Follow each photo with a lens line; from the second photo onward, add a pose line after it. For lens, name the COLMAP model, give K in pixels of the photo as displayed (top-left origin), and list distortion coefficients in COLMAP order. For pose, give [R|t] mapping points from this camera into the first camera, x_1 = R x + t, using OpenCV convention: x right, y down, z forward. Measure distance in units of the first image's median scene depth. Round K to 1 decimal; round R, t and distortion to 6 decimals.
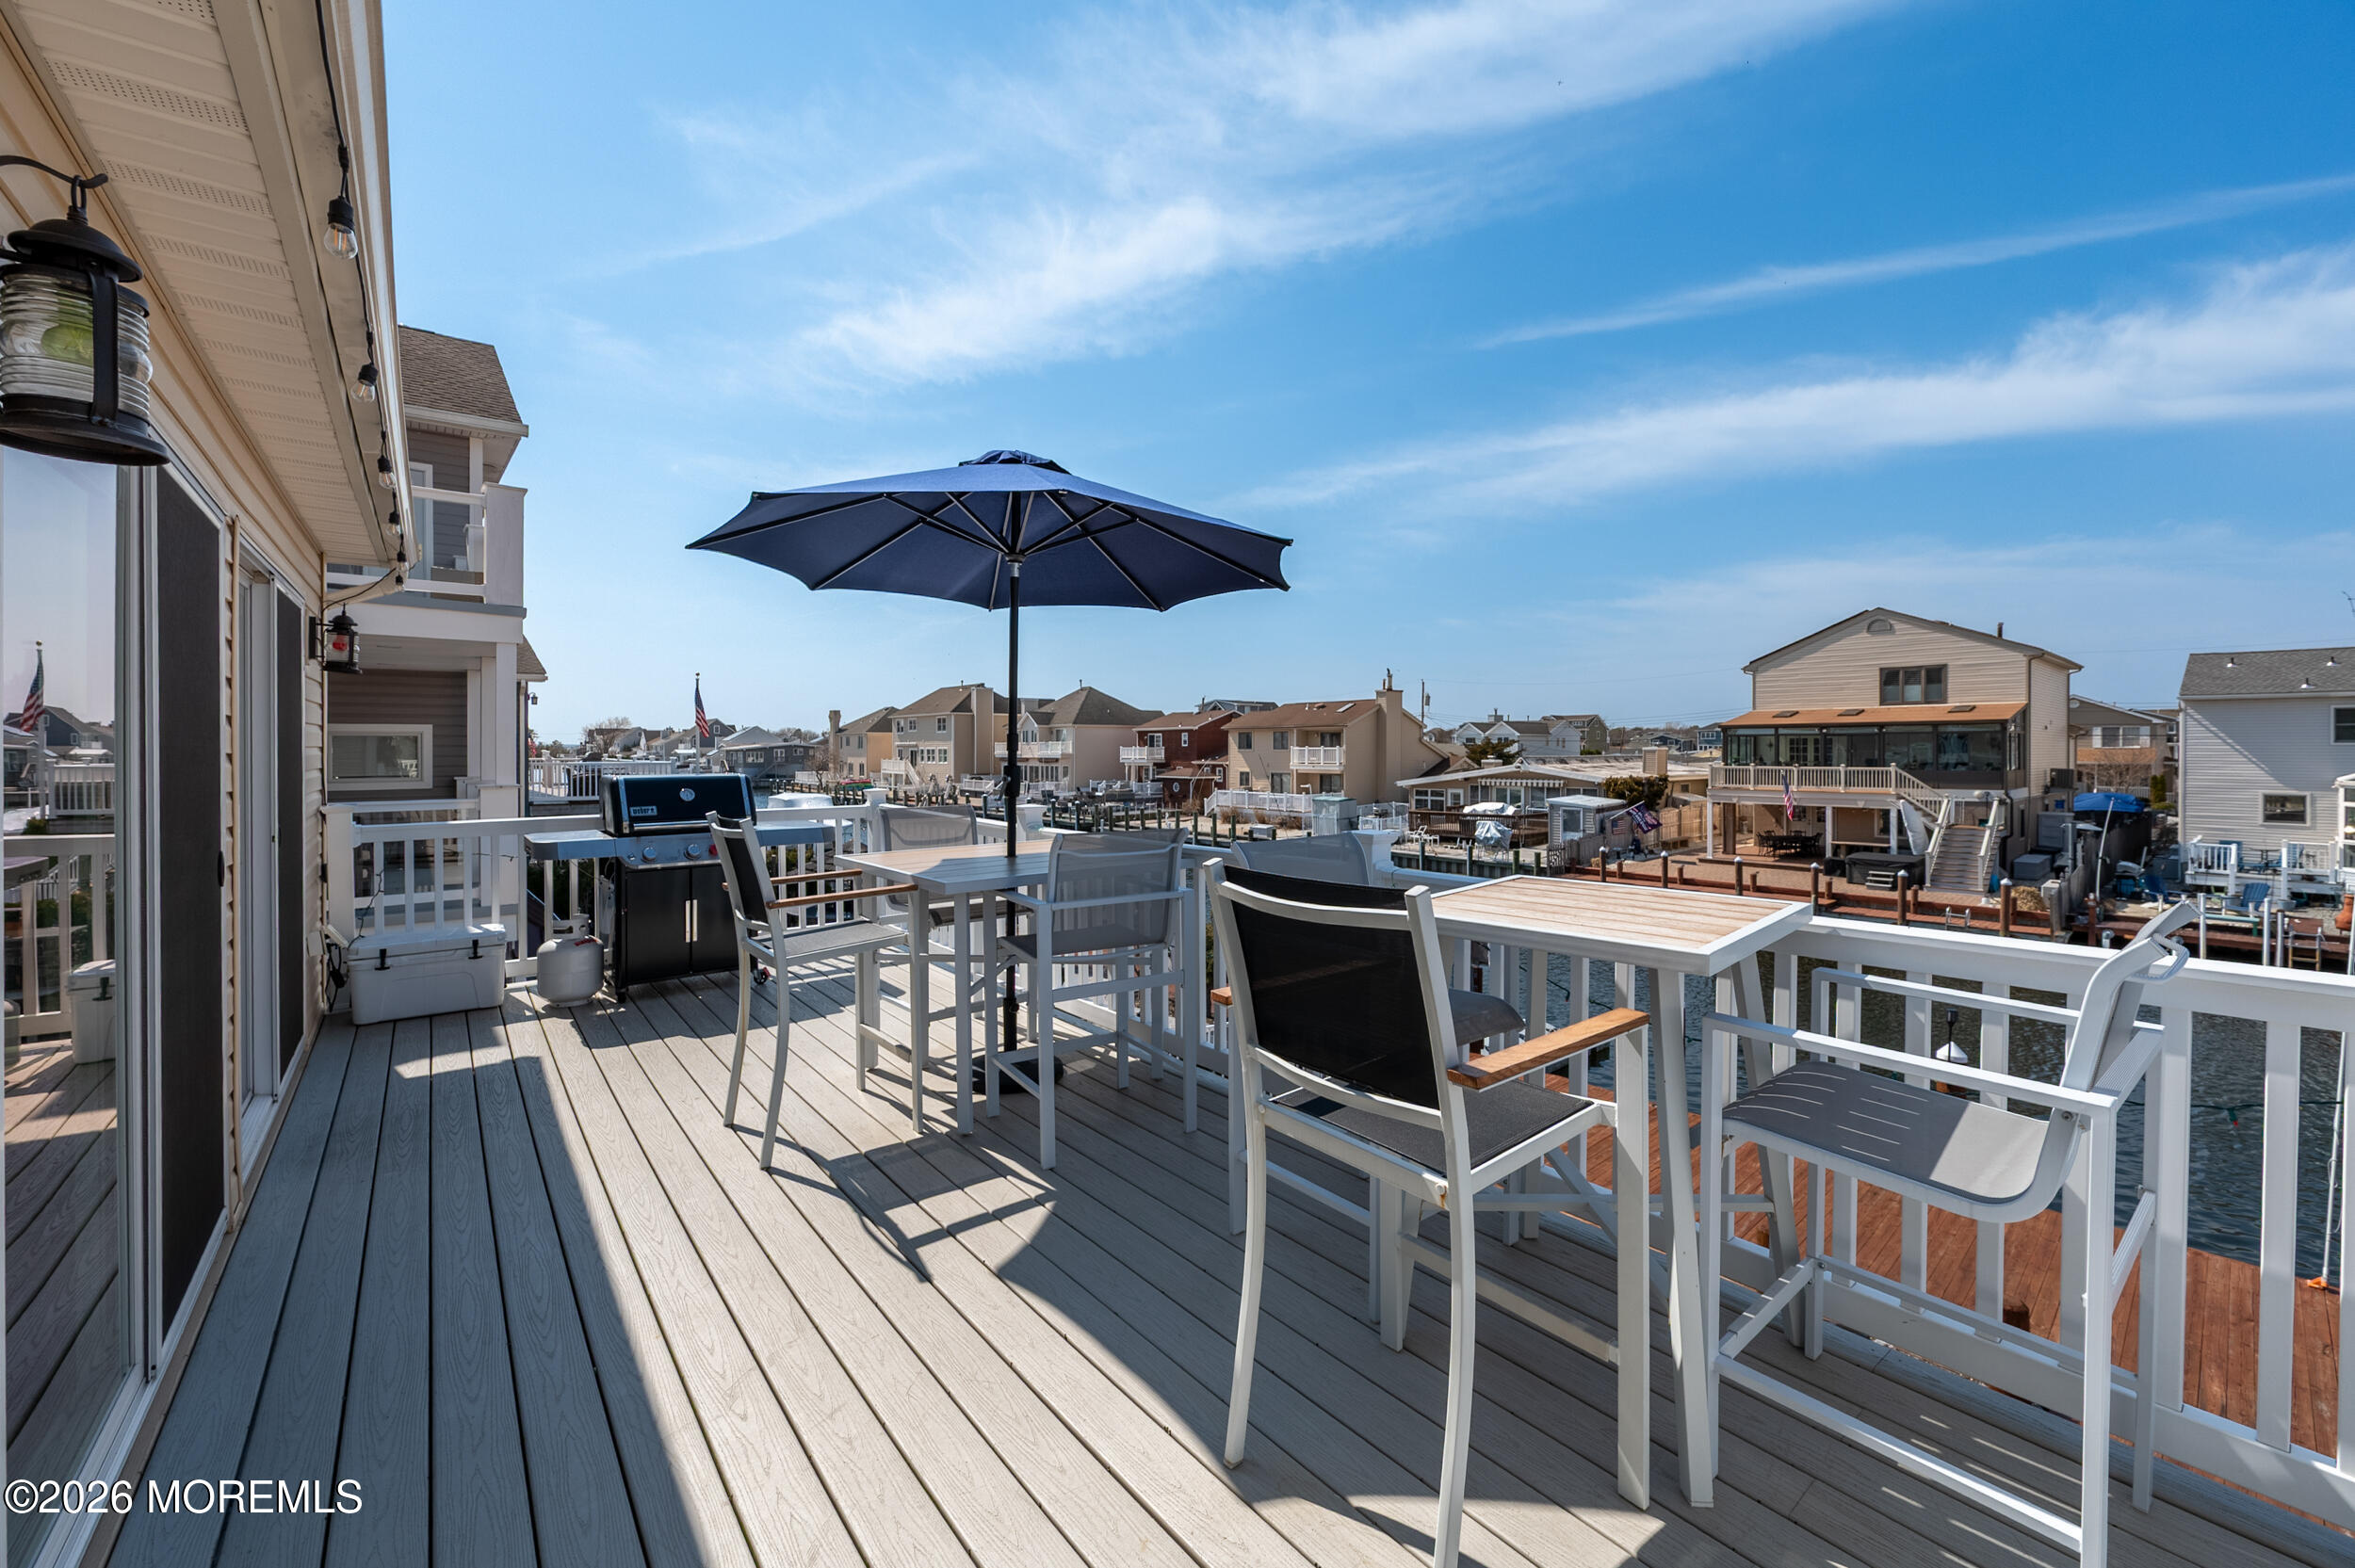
lens RADIAL K [[955.3, 0, 1180.3], [0, 955.3, 742.5], [0, 0, 1]] dist [-0.001094, 0.000053]
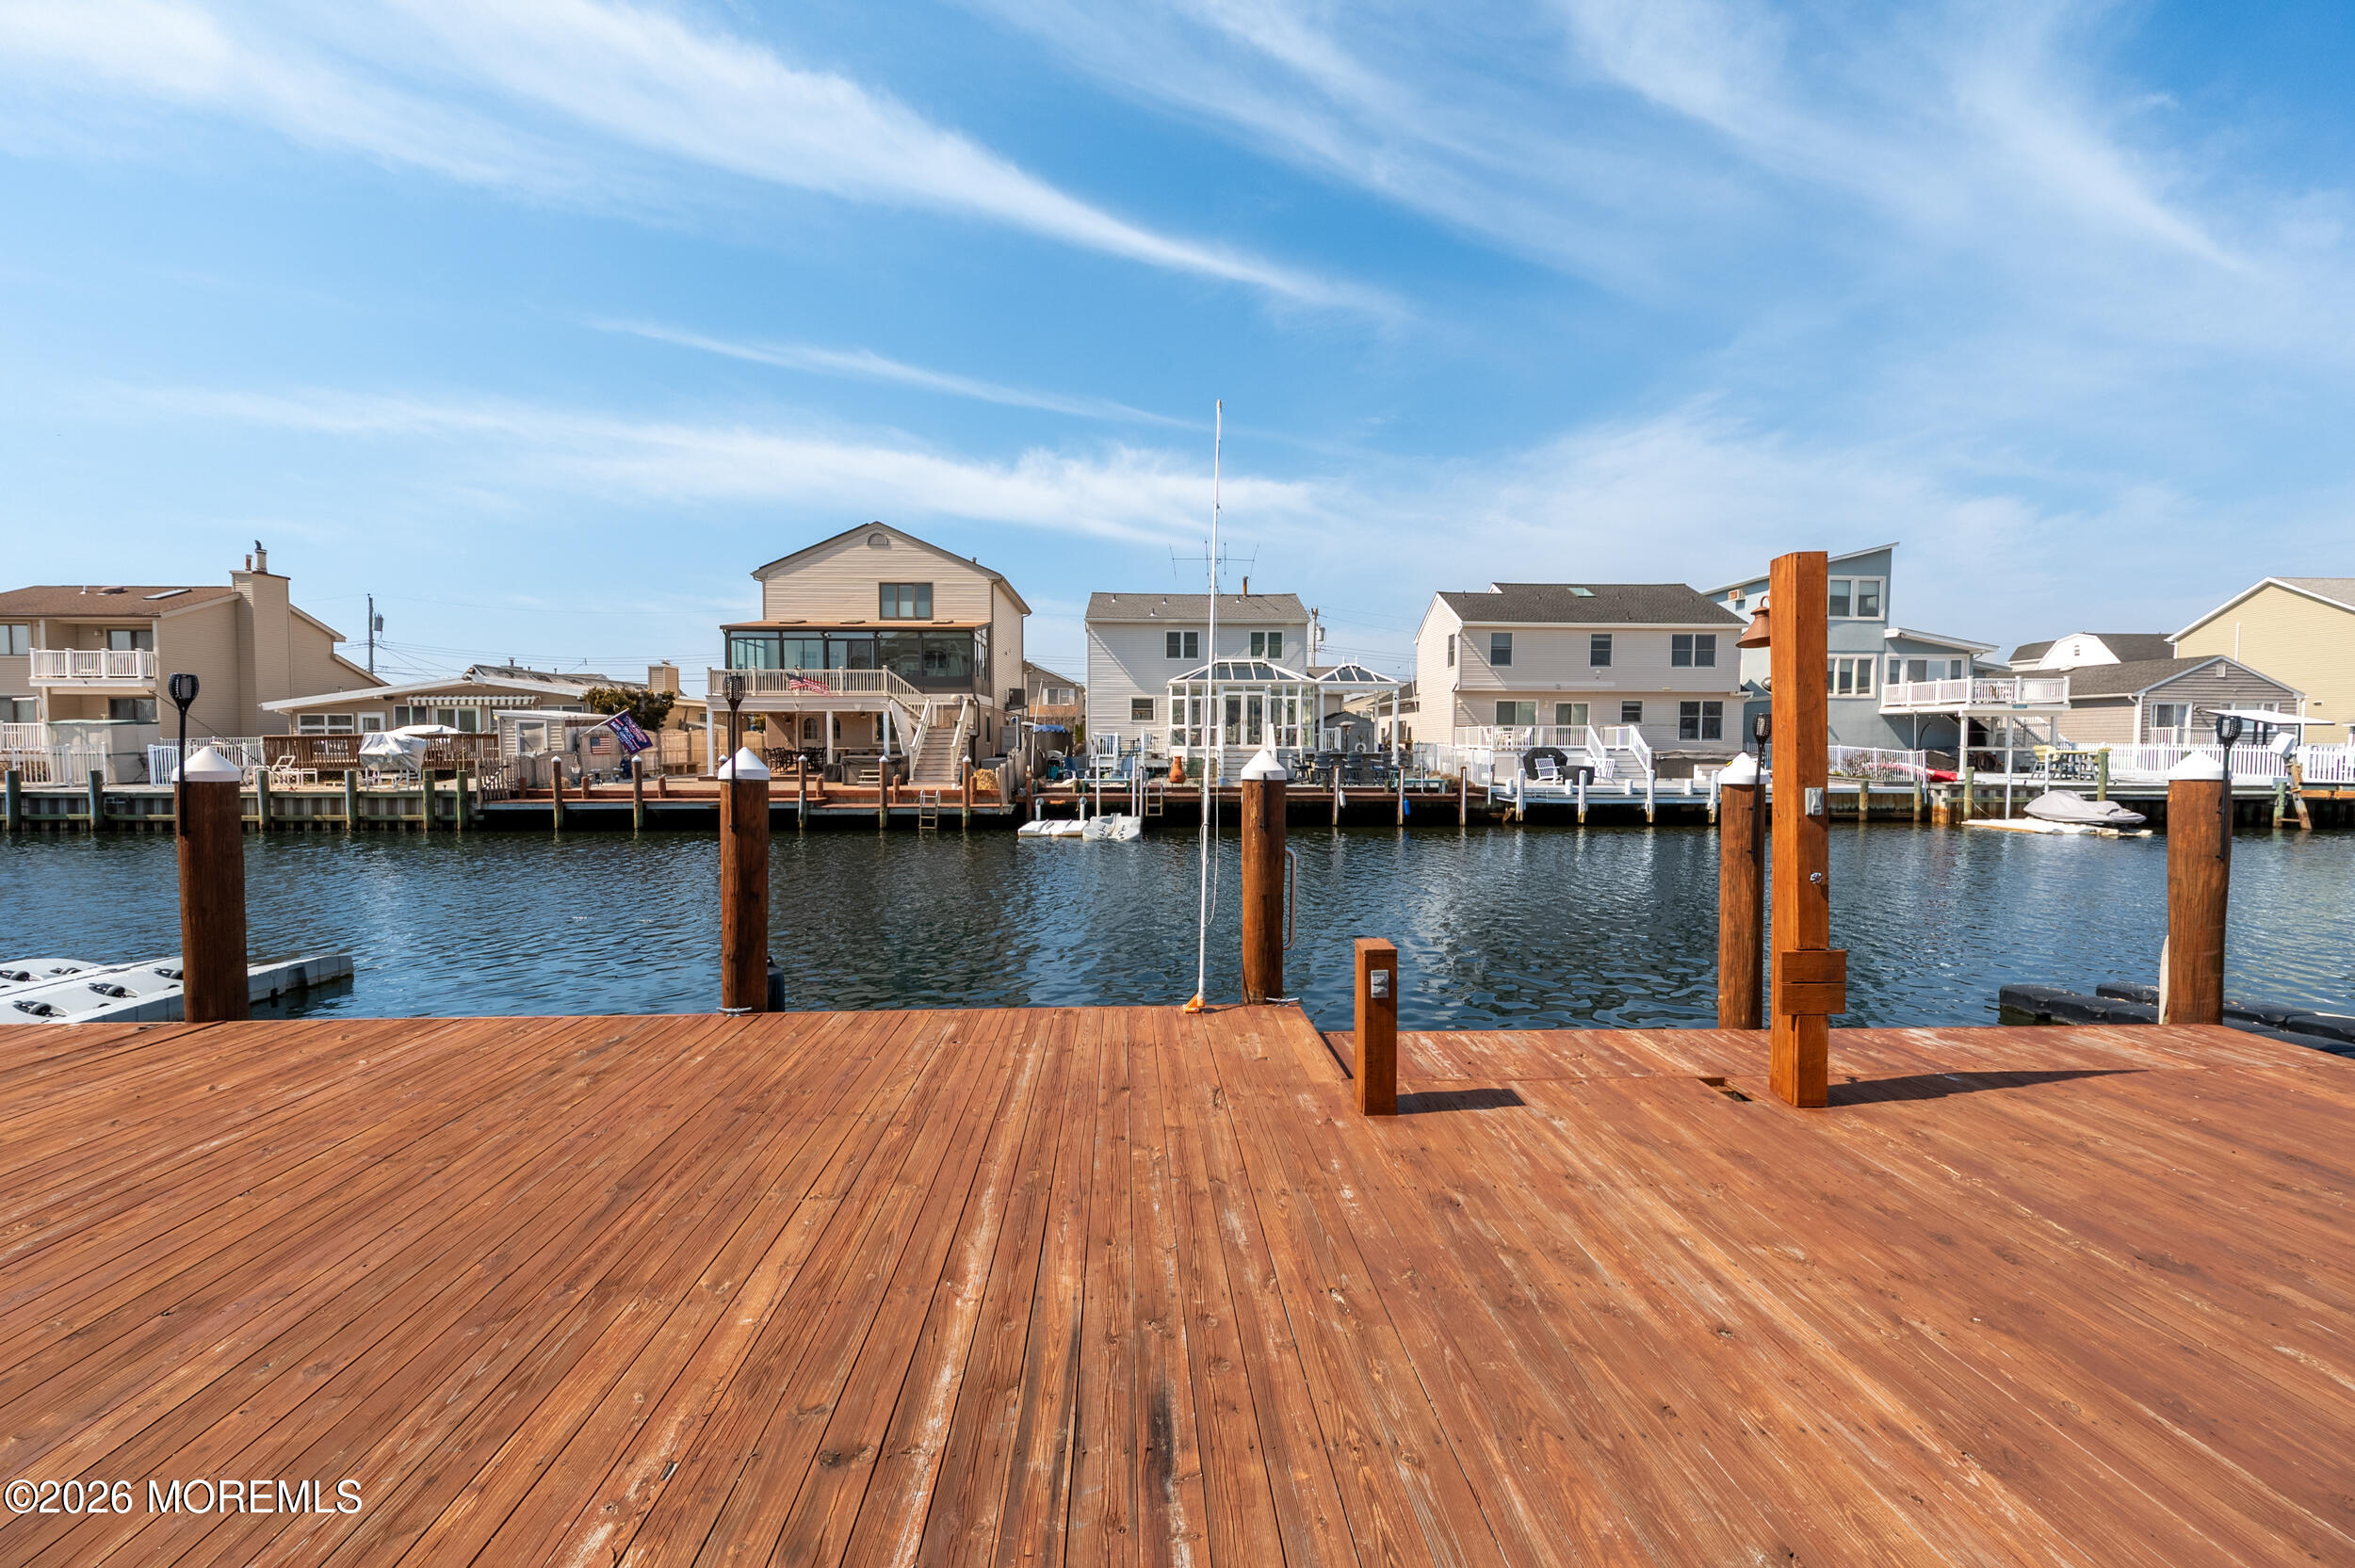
lens RADIAL K [[923.3, 0, 1185.0], [0, 923.3, 777.1], [0, 0, 1]] dist [-0.006999, 0.000559]
pose [[0.615732, -0.031059, 0.787344, 0.171897], [-0.001471, 0.999176, 0.040565, 0.095176], [-0.787955, -0.026135, 0.615178, 0.153161]]
